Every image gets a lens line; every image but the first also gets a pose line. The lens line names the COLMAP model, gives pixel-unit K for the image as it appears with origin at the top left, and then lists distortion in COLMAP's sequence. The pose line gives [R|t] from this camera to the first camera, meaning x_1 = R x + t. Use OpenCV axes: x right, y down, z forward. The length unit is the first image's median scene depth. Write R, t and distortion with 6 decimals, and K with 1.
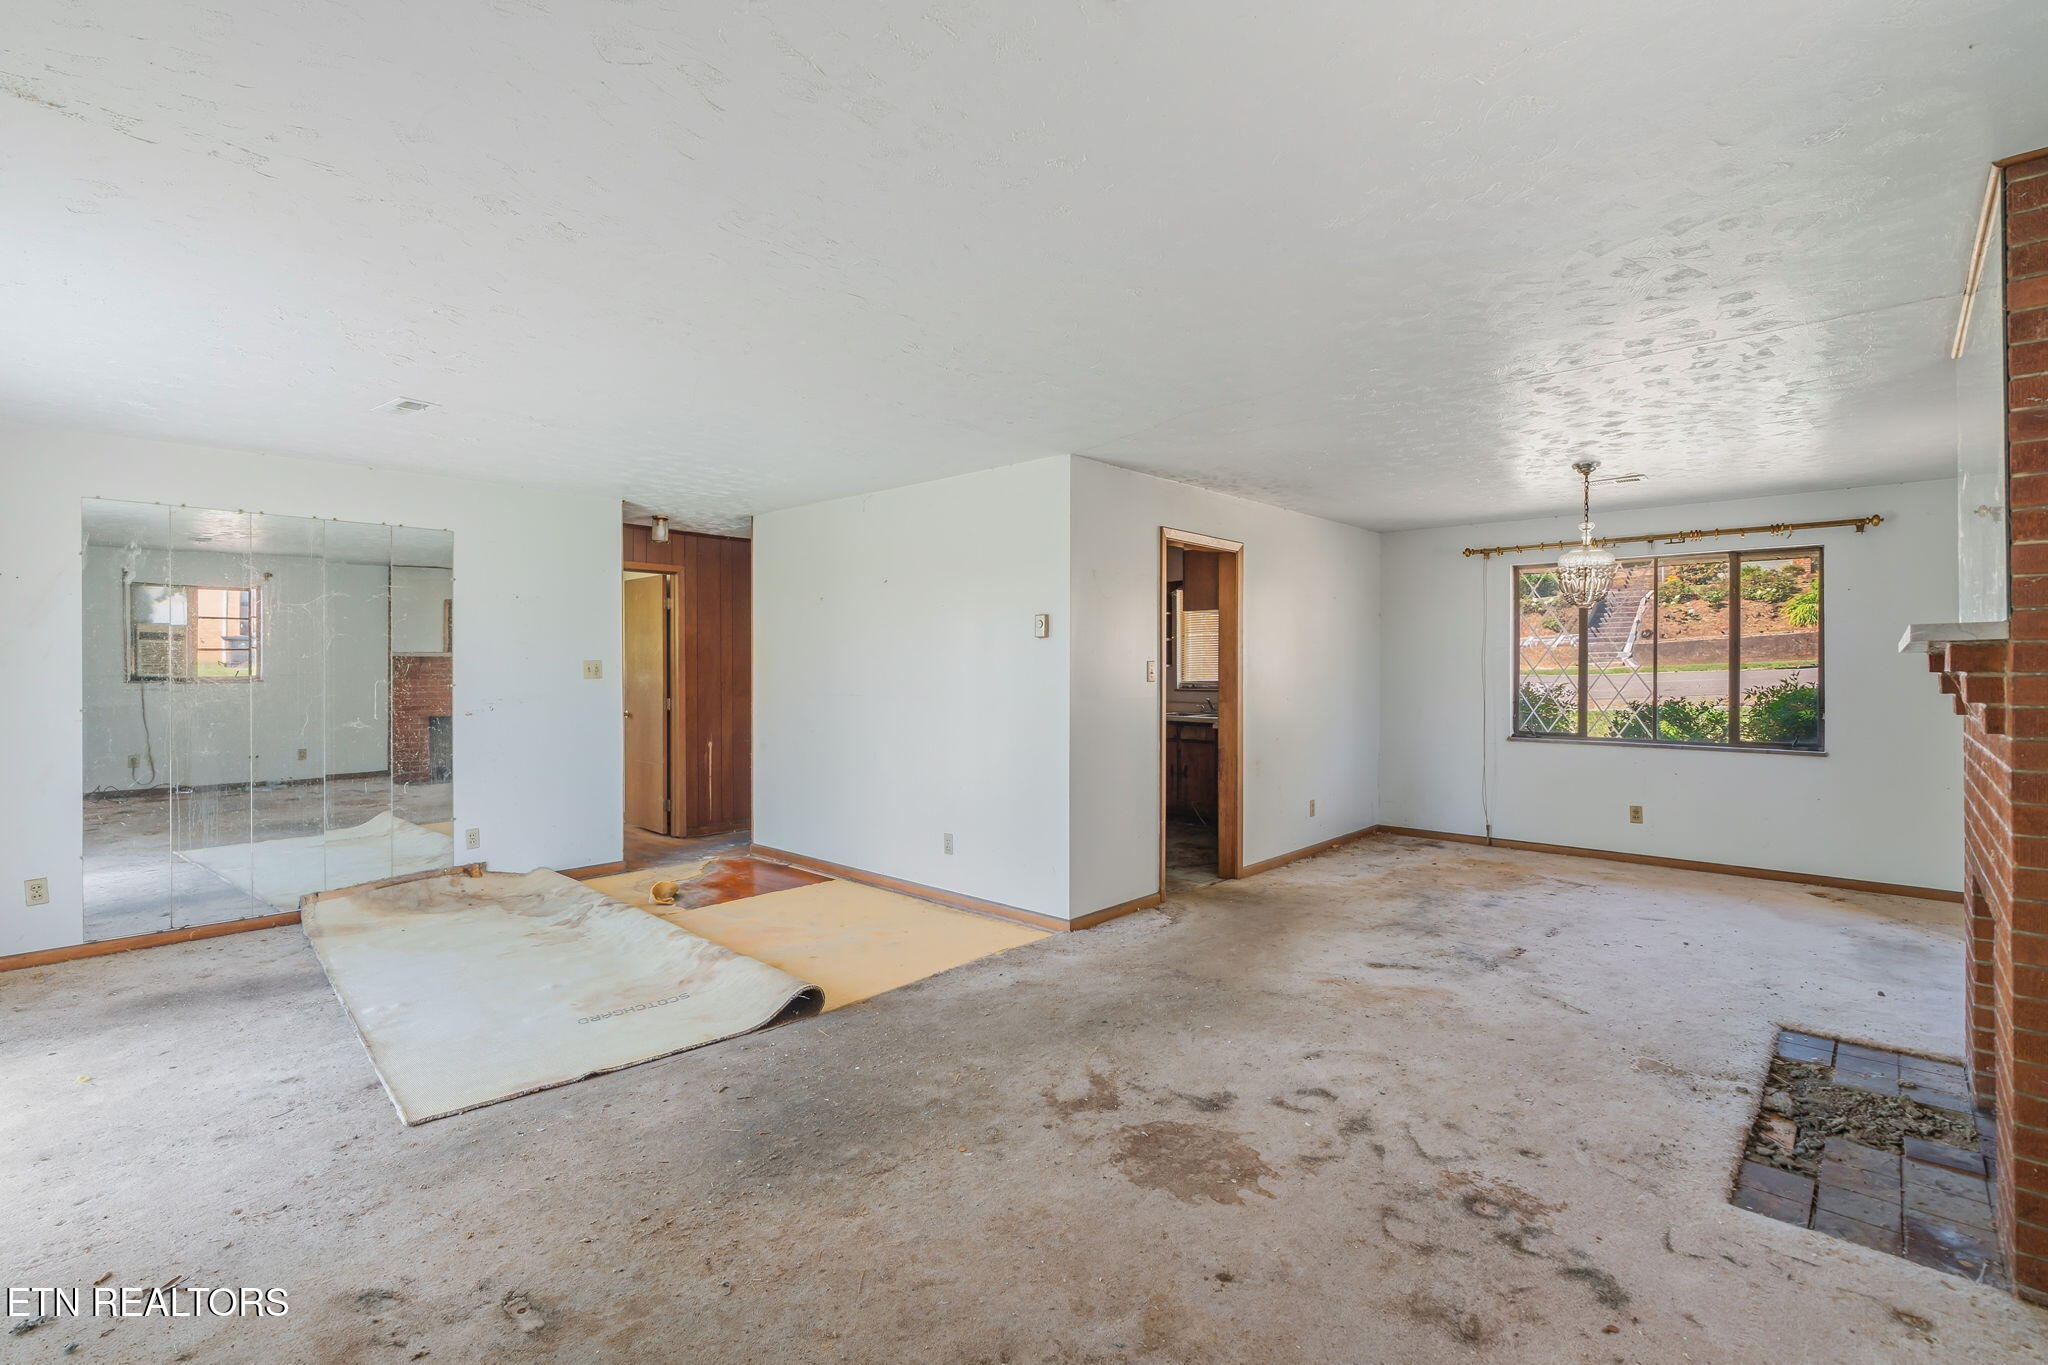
lens RADIAL K [[932.0, 0, 1024.4], [0, 932.0, 672.1], [0, 0, 1]] dist [0.001691, 0.000754]
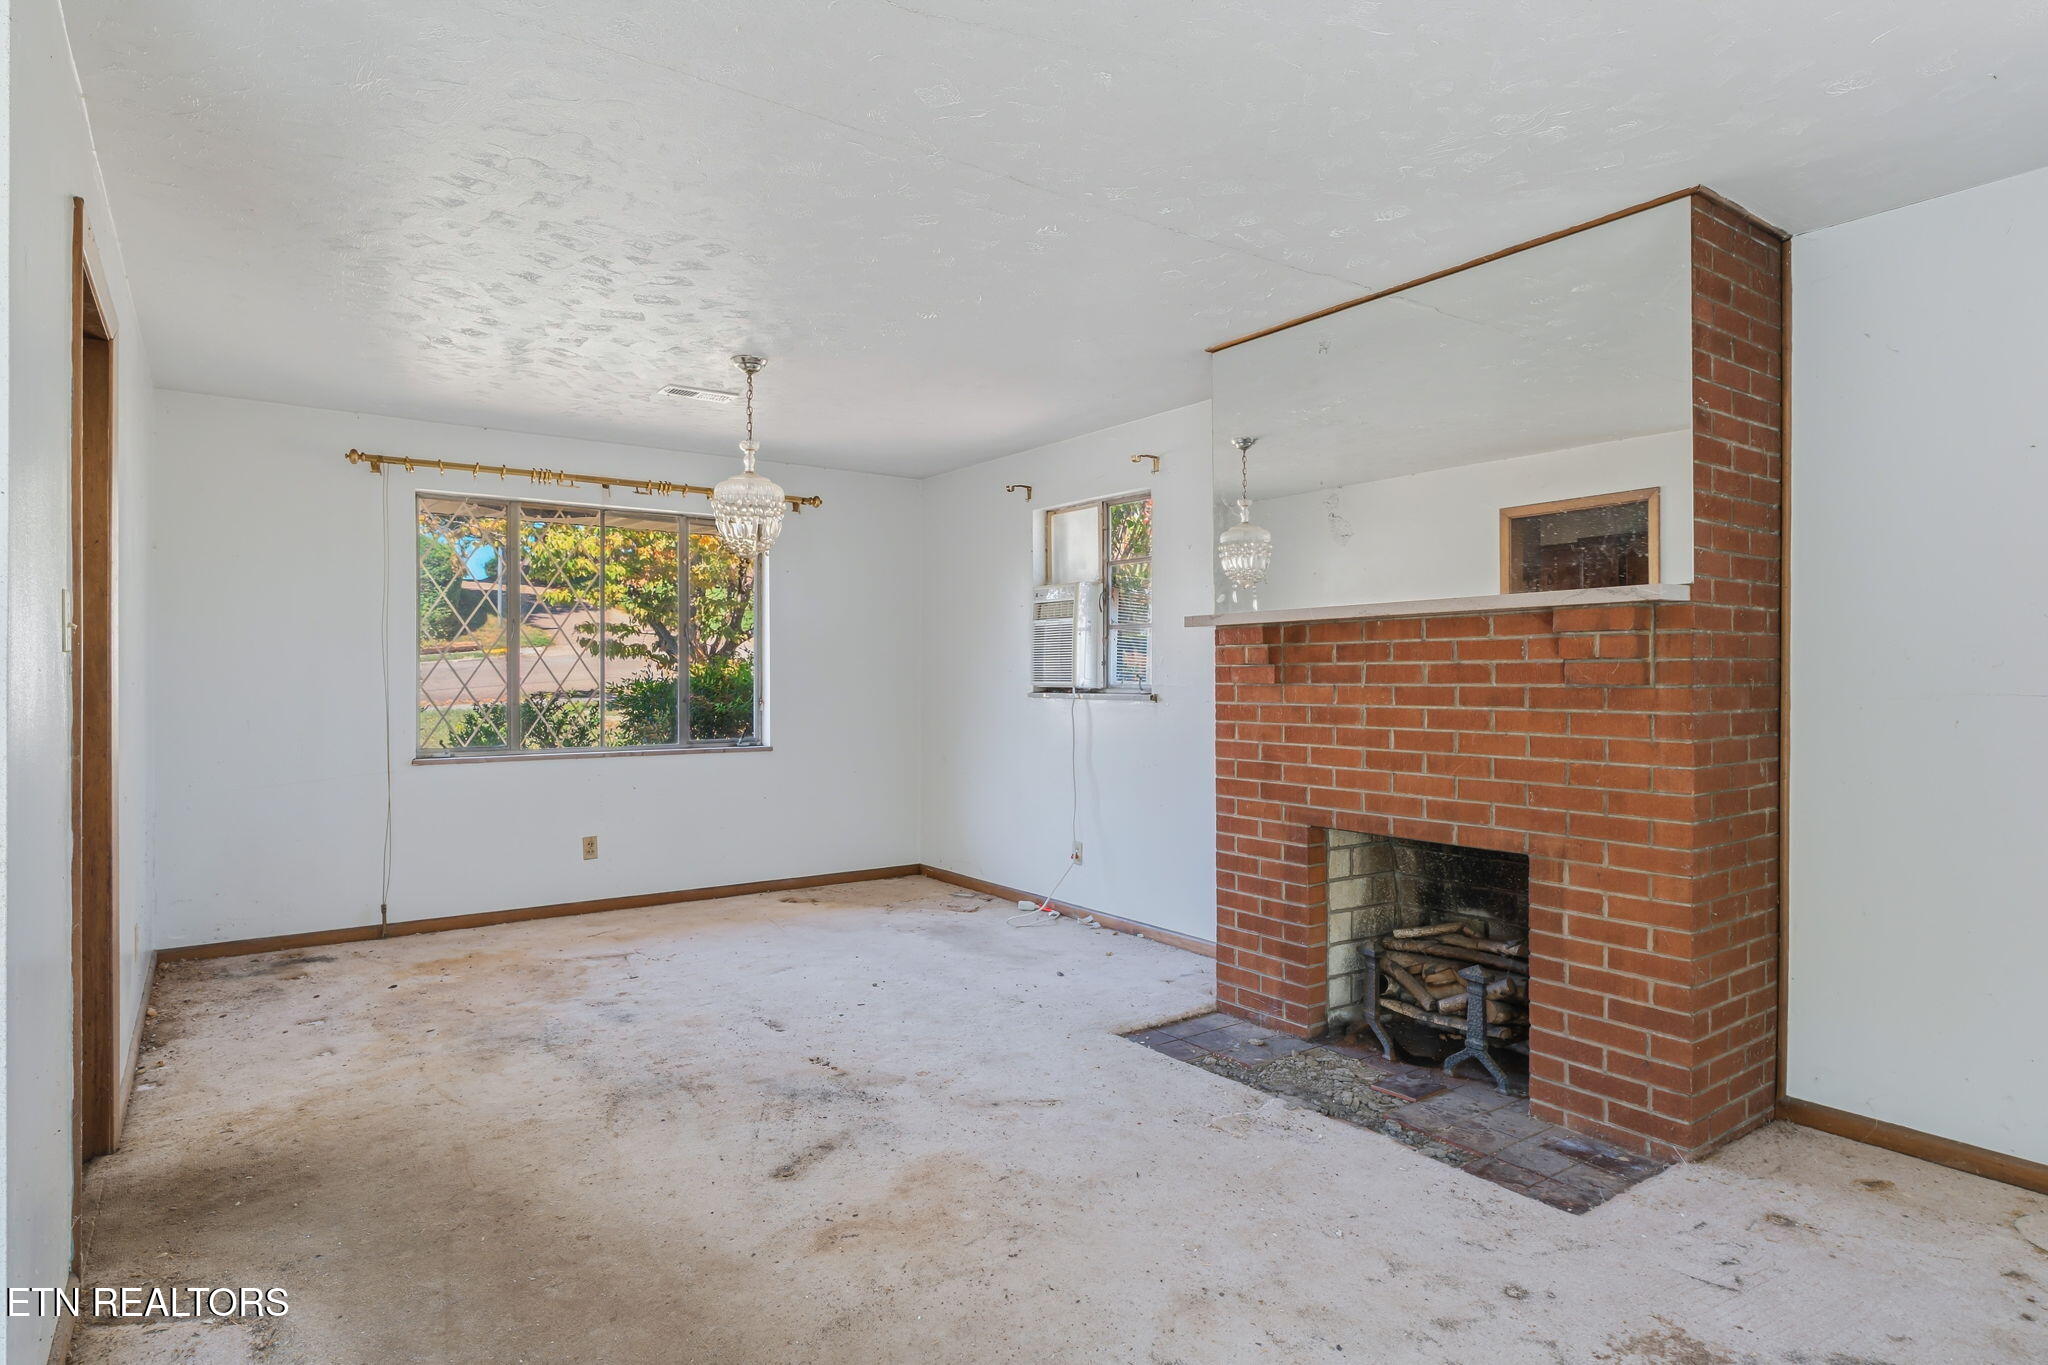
lens RADIAL K [[1113.4, 0, 1008.7], [0, 1113.4, 679.8], [0, 0, 1]] dist [-0.002766, 0.000061]
pose [[0.206614, -0.002703, 0.978419, -0.210116], [0.004920, 0.999986, 0.001723, 0.024874], [-0.978410, 0.004458, 0.206624, 0.679553]]
